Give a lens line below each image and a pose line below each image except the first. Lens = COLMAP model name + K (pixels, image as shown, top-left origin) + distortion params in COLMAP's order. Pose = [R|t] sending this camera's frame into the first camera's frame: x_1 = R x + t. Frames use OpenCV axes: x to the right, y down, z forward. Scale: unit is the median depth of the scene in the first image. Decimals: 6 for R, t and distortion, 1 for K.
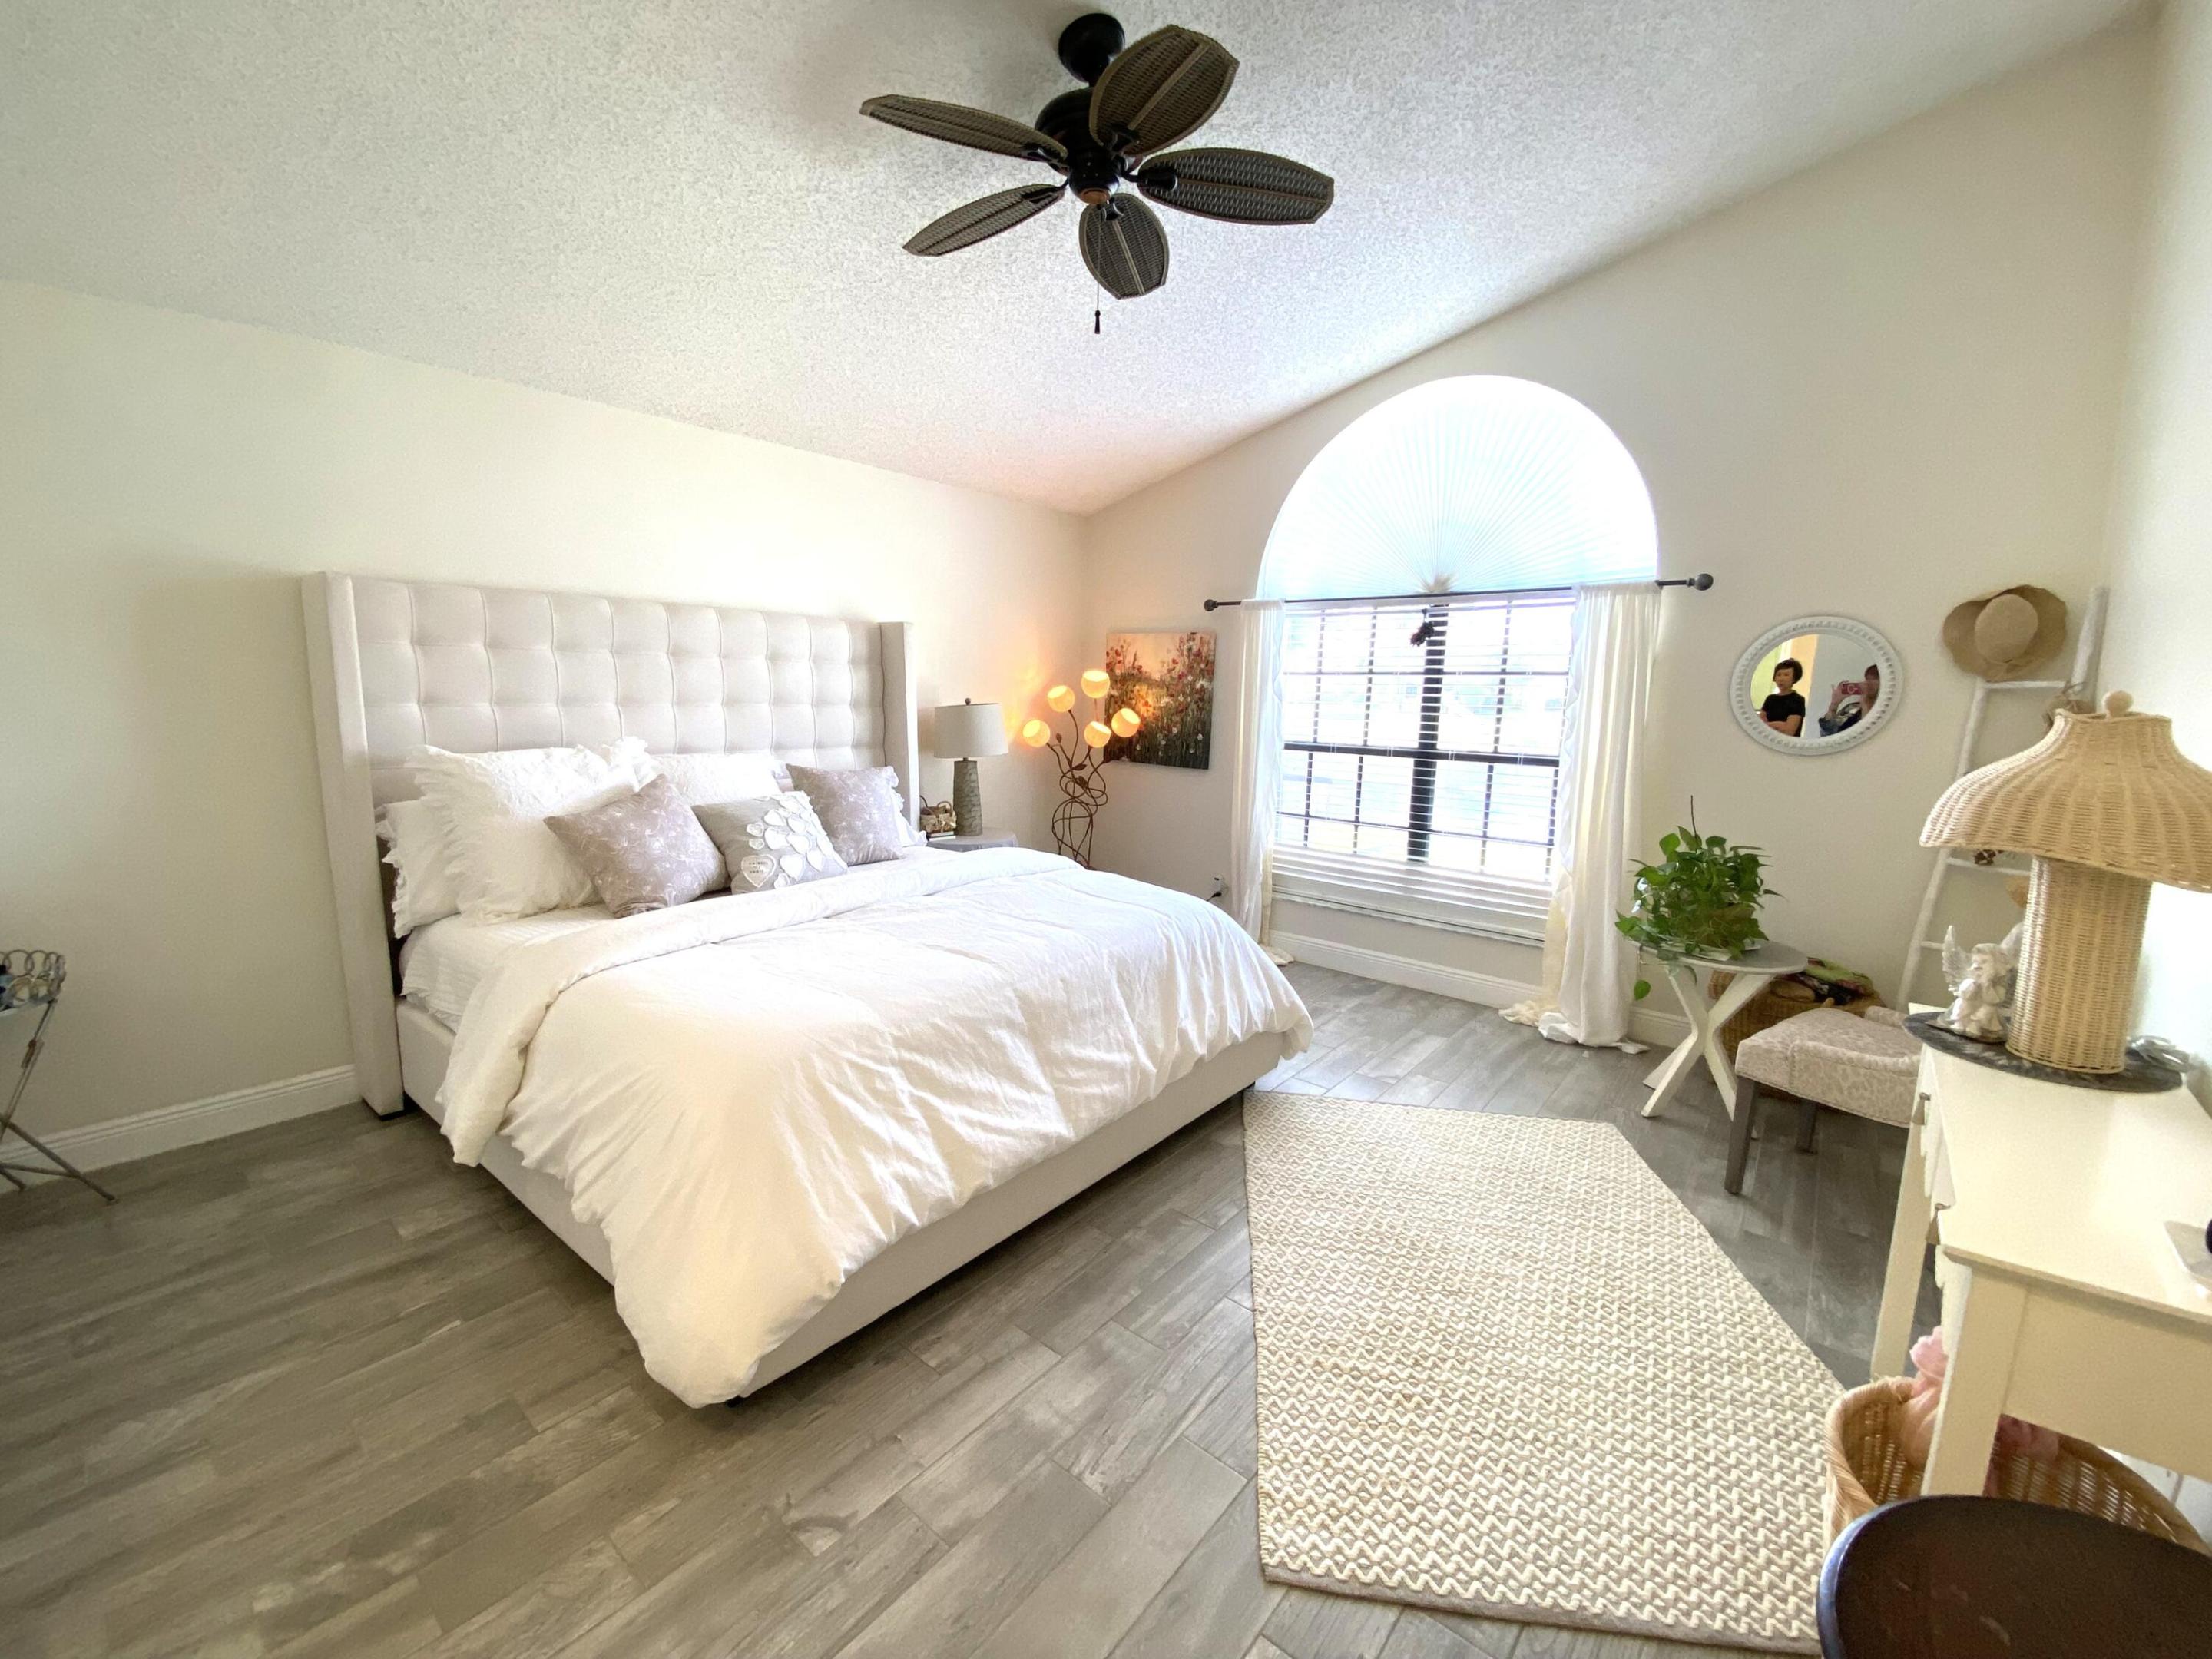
lens RADIAL K [[889.7, 0, 1076.9], [0, 889.7, 824.5], [0, 0, 1]] dist [0.000880, -0.025452]
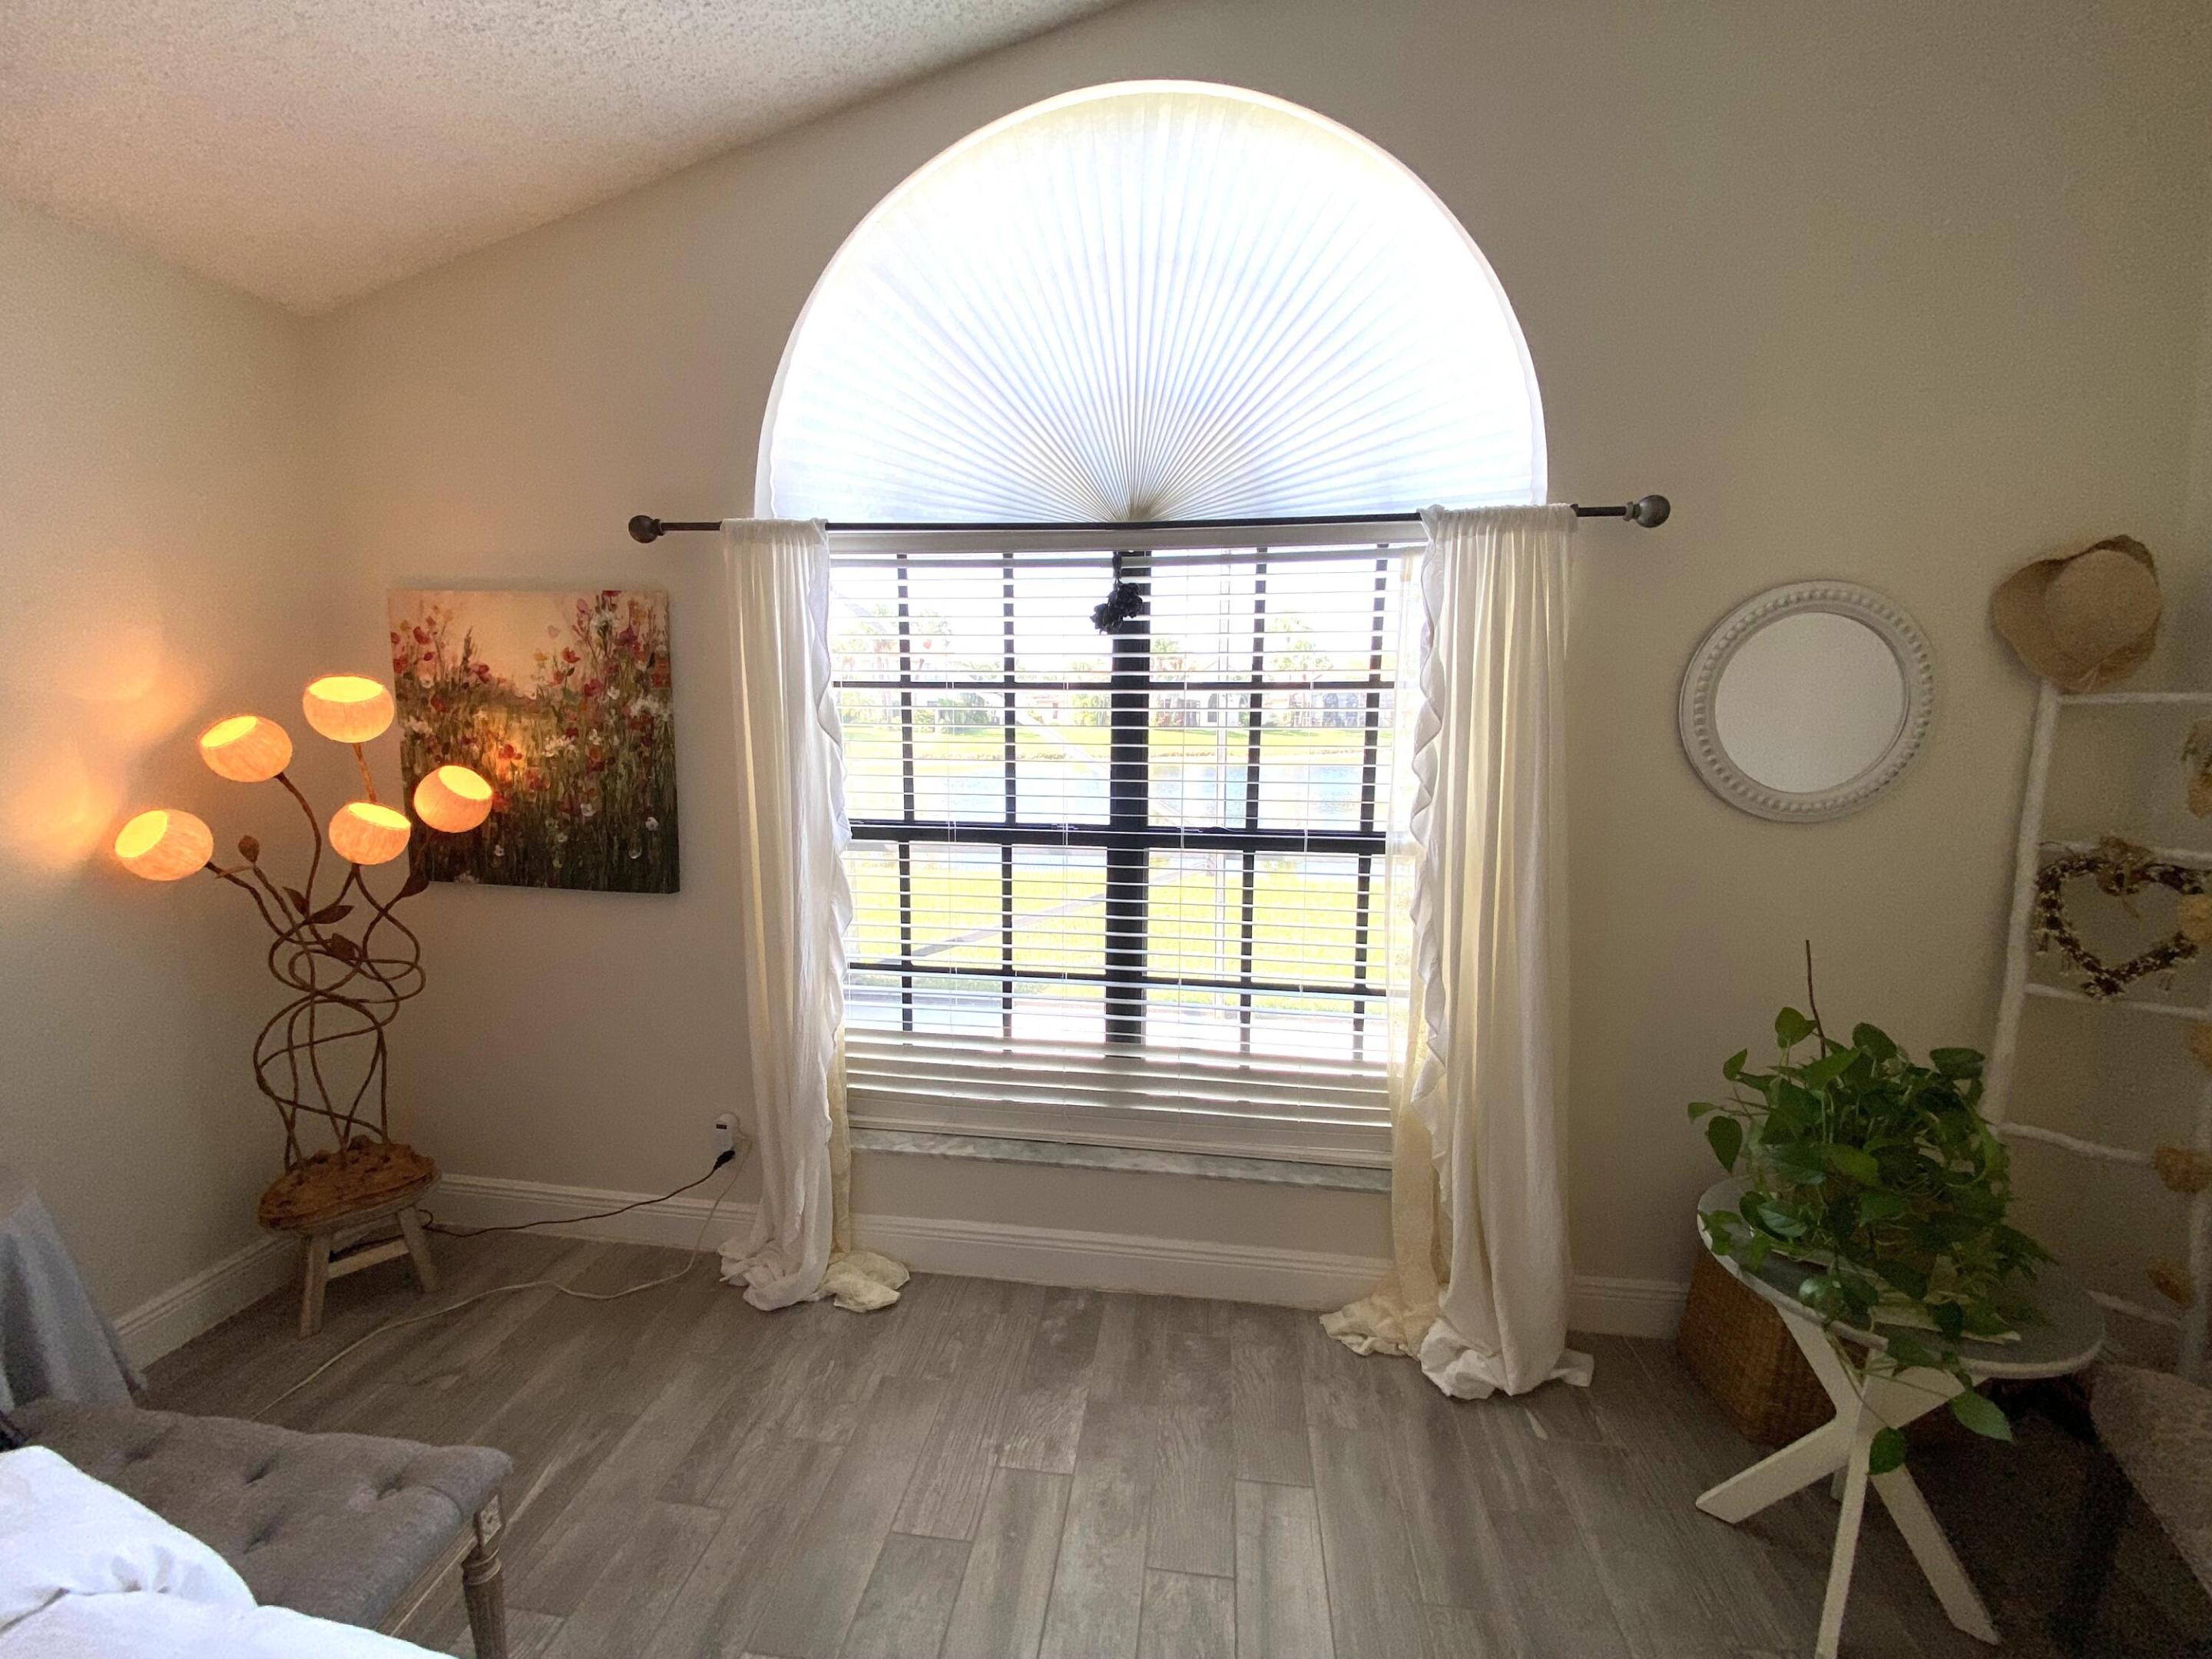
lens RADIAL K [[877.6, 0, 1106.0], [0, 877.6, 829.5], [0, 0, 1]] dist [0.048338, -0.043876]
pose [[0.831609, -0.085634, 0.548720, 0.083126], [0.090721, 0.995715, 0.017901, -0.082715], [-0.547902, 0.034894, 0.835814, 0.497817]]
